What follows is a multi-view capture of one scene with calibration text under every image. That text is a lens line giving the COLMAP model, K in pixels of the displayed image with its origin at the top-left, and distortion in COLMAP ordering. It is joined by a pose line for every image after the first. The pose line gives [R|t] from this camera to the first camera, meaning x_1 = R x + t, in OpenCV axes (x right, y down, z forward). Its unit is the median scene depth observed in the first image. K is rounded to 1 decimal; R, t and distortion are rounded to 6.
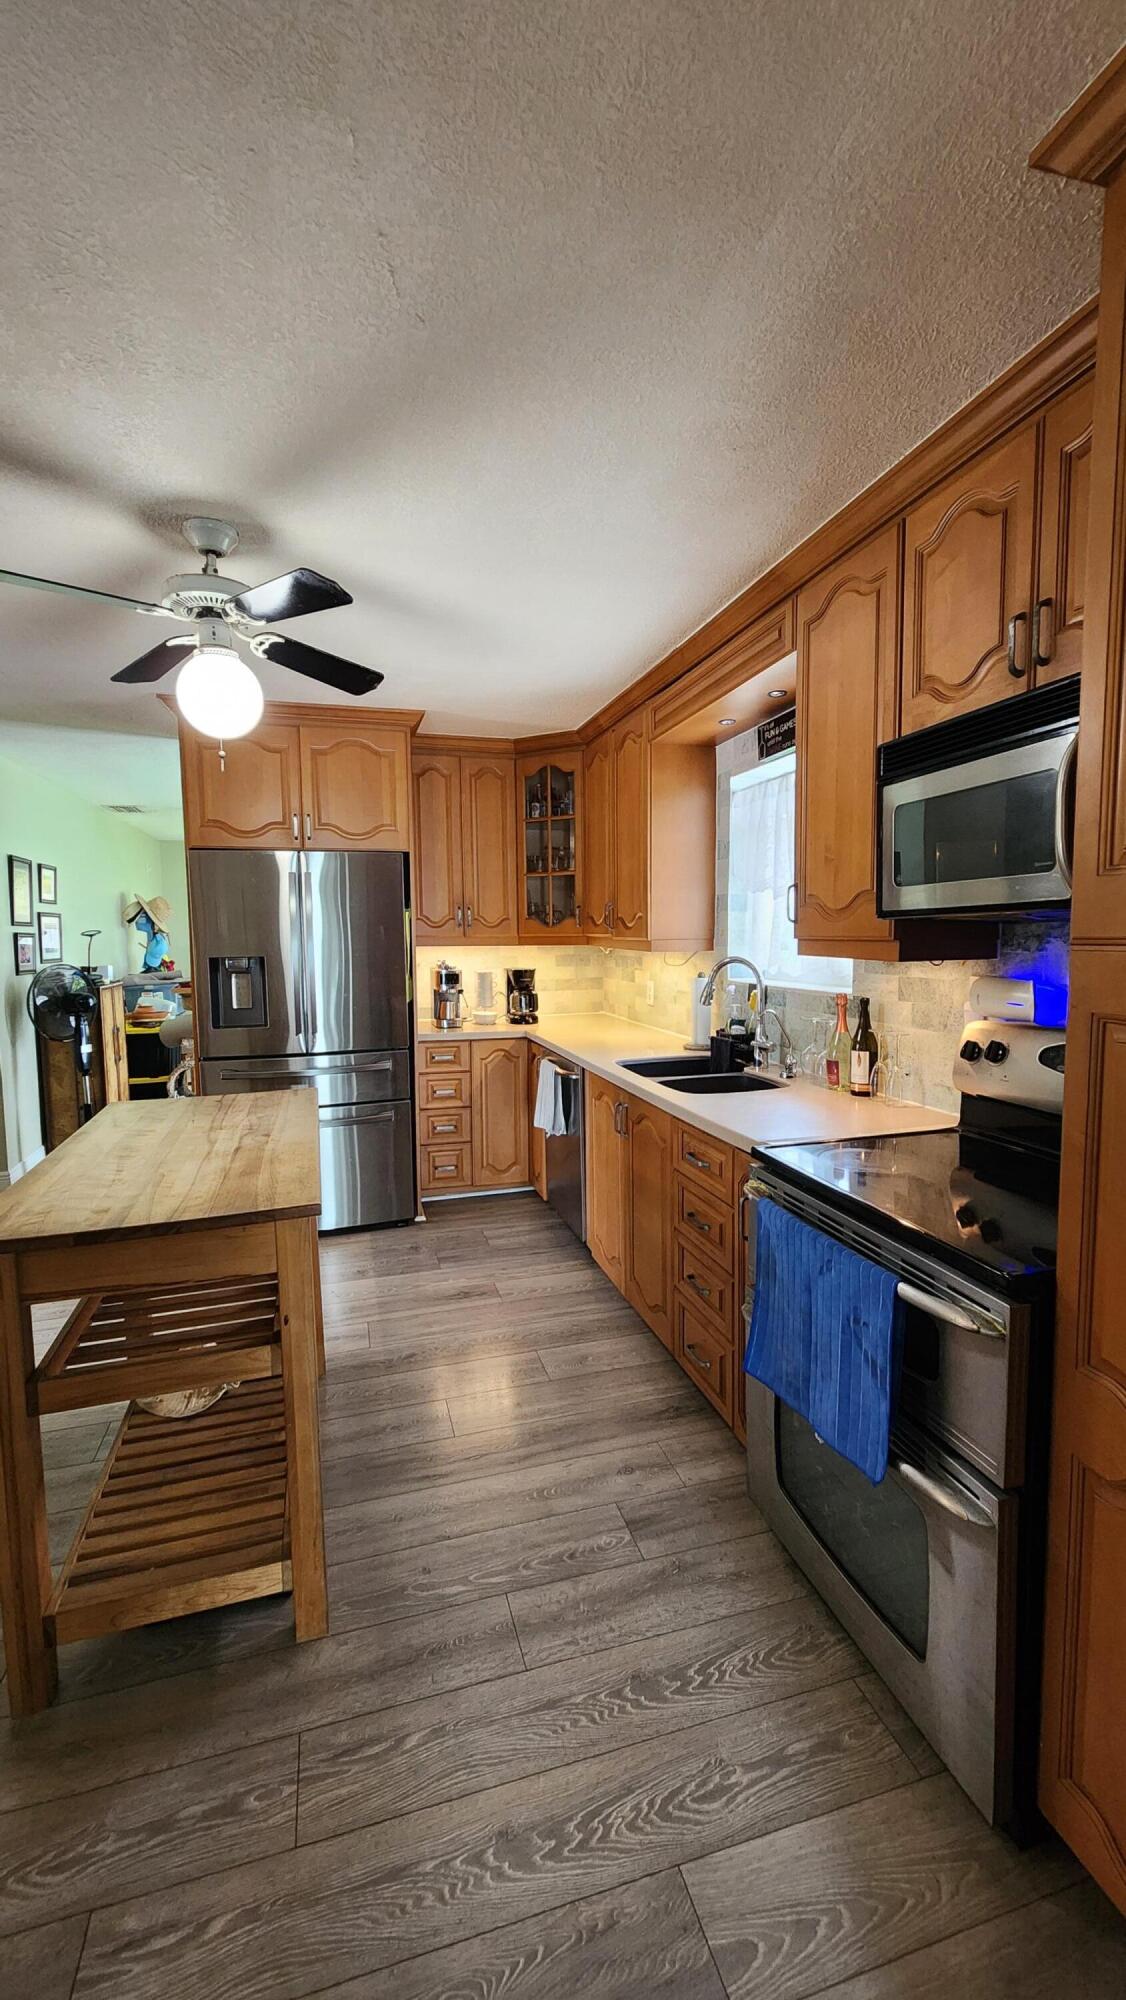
lens RADIAL K [[819.5, 0, 571.4], [0, 819.5, 1002.0], [0, 0, 1]] dist [0.001900, -0.000064]
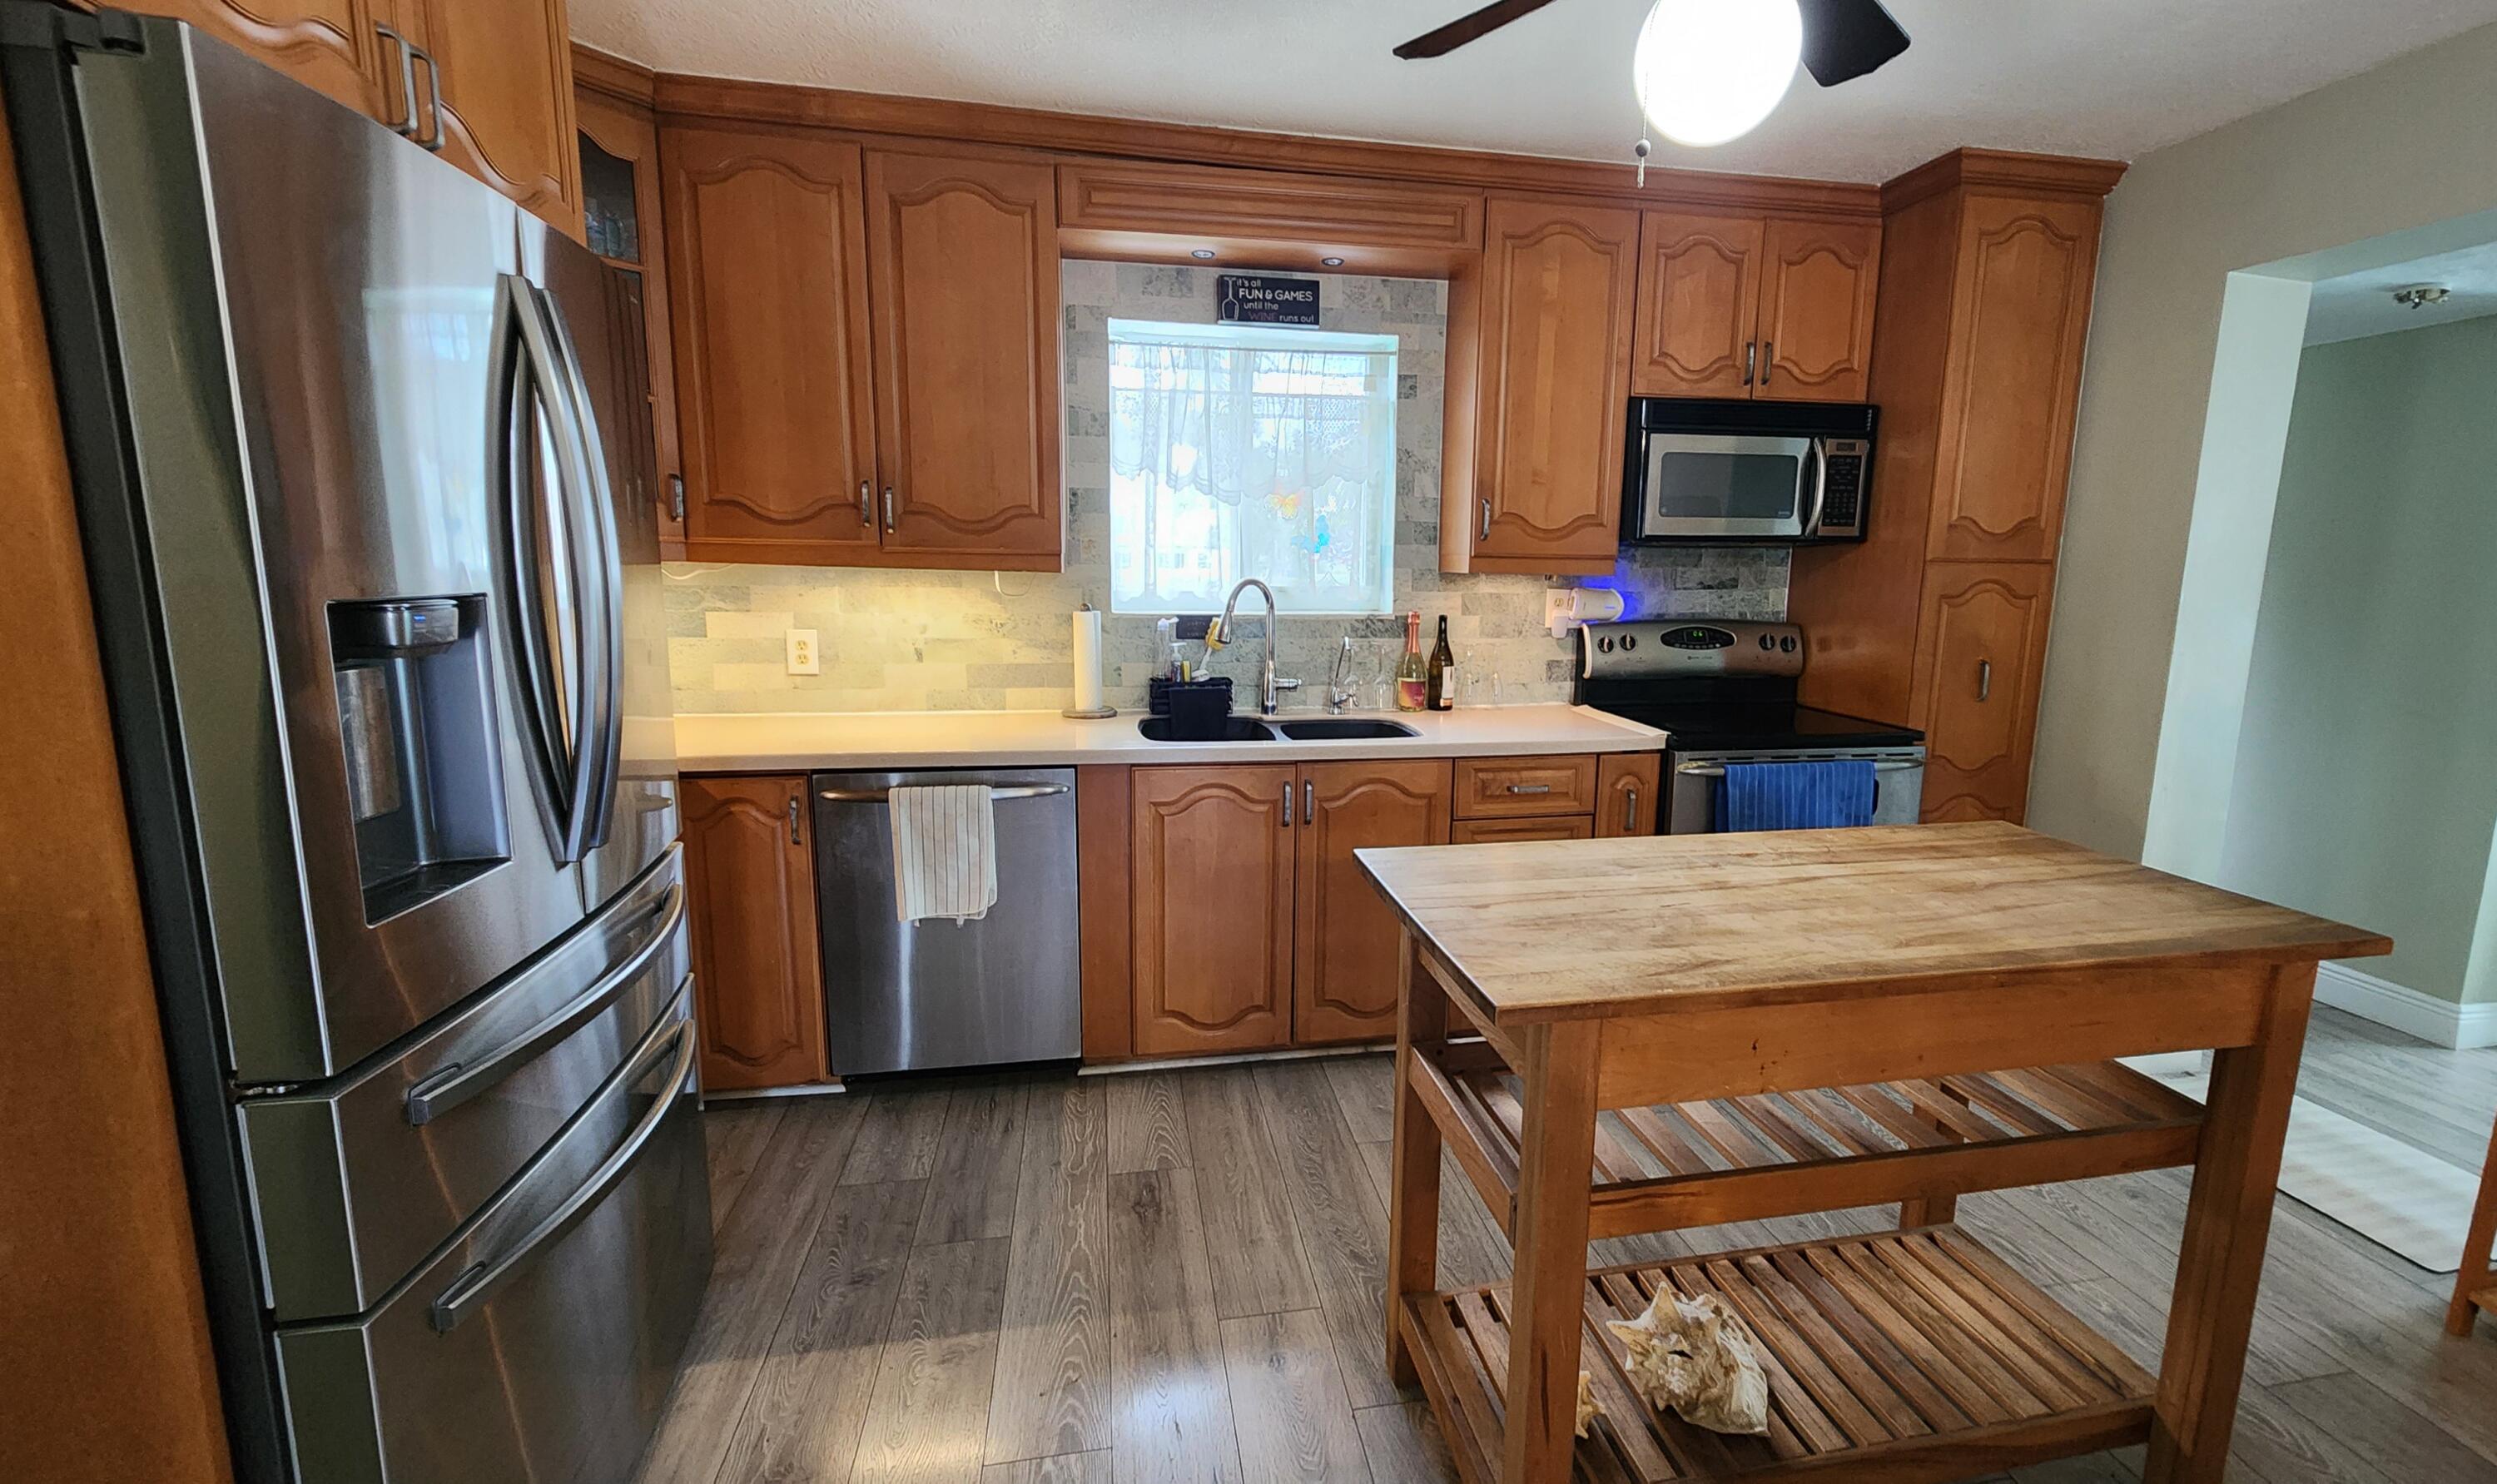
lens RADIAL K [[1073.5, 0, 1302.5], [0, 1073.5, 739.3], [0, 0, 1]] dist [0.000034, 0.000005]
pose [[0.088690, -0.147448, 0.985085, -0.811331], [0.070396, 0.987438, 0.141462, -0.043370], [-0.993569, 0.056800, 0.097955, 0.844897]]
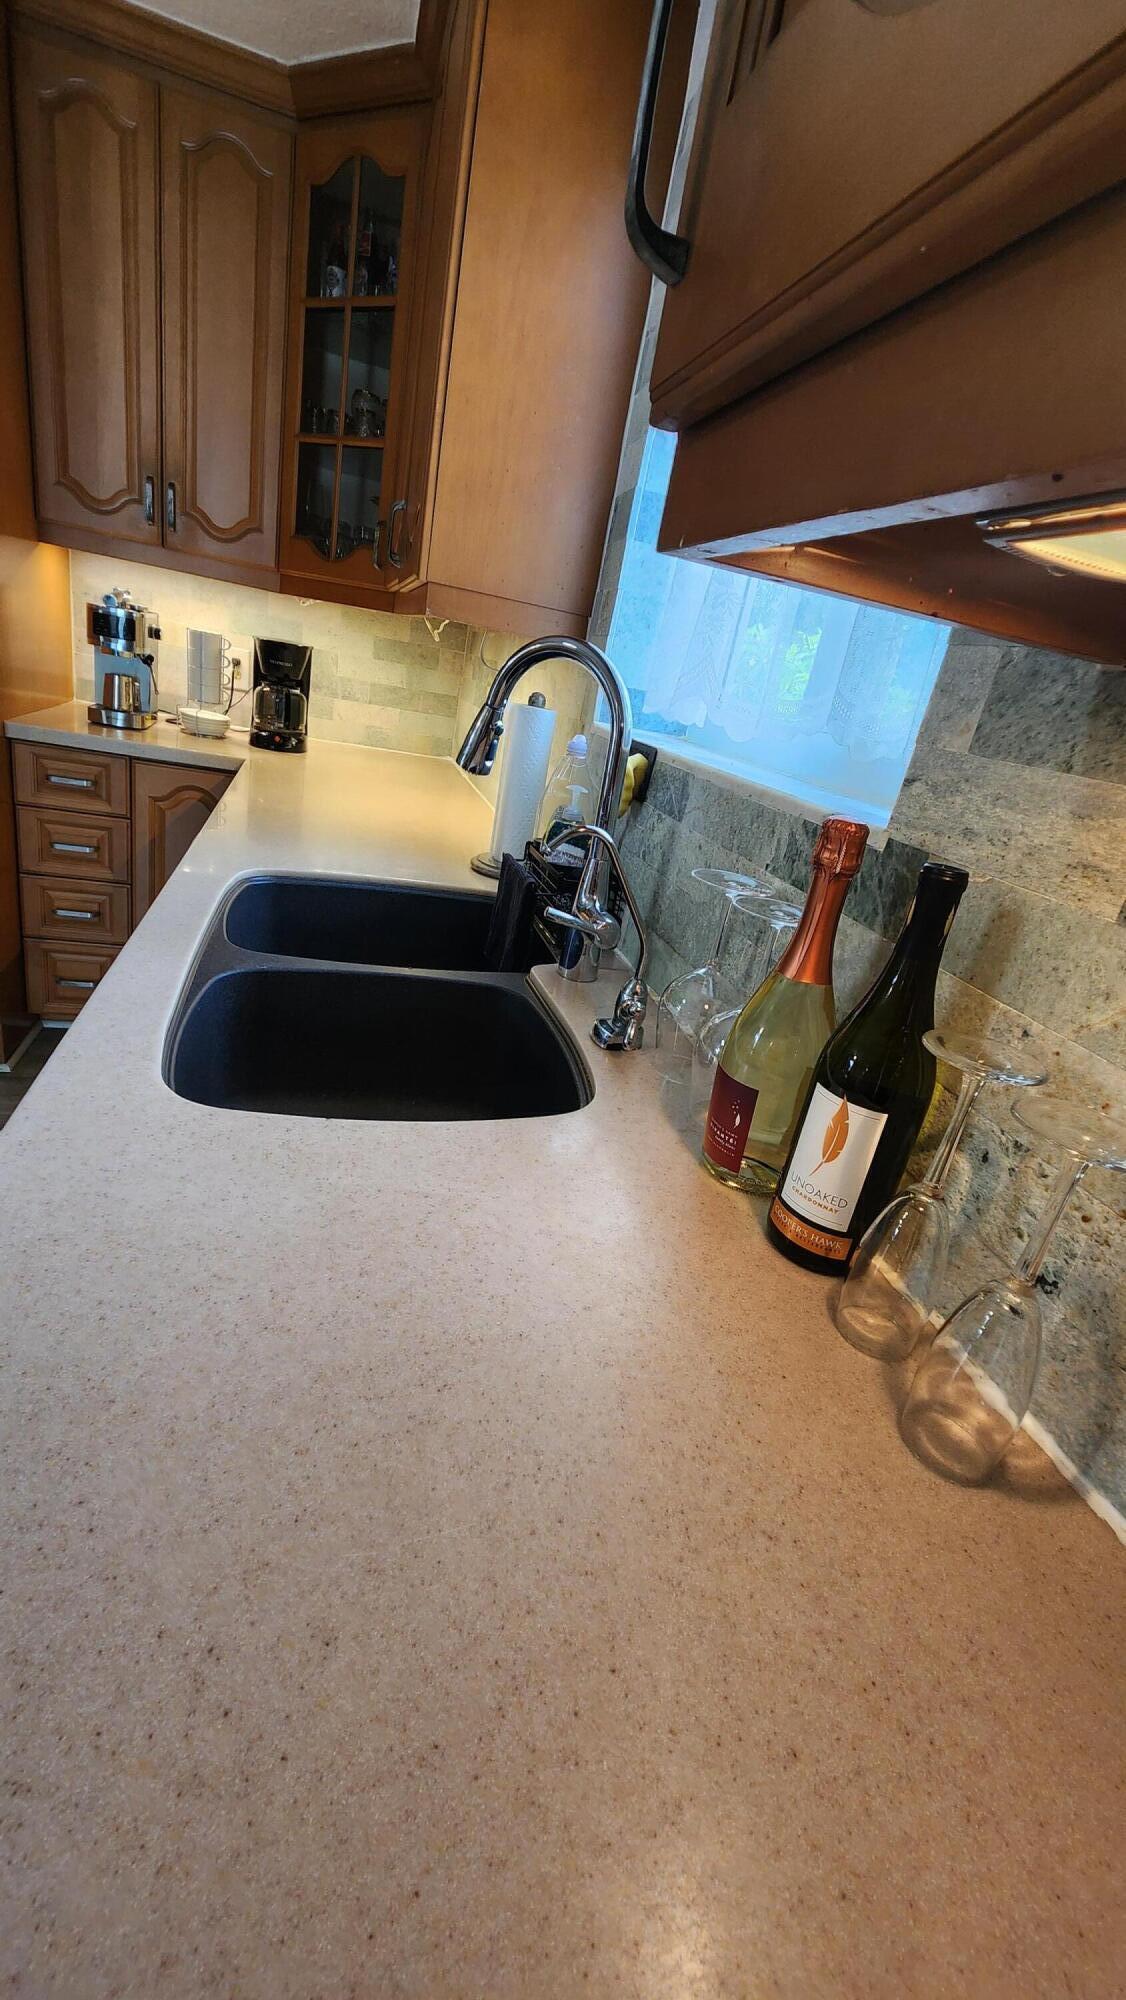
lens RADIAL K [[819.5, 0, 571.4], [0, 819.5, 1002.0], [0, 0, 1]] dist [0.001900, -0.000064]
pose [[0.981457, 0.185555, 0.048080, 0.201163], [-0.191545, 0.939898, 0.282670, -0.010601], [0.007261, -0.286638, 0.958012, 0.610528]]
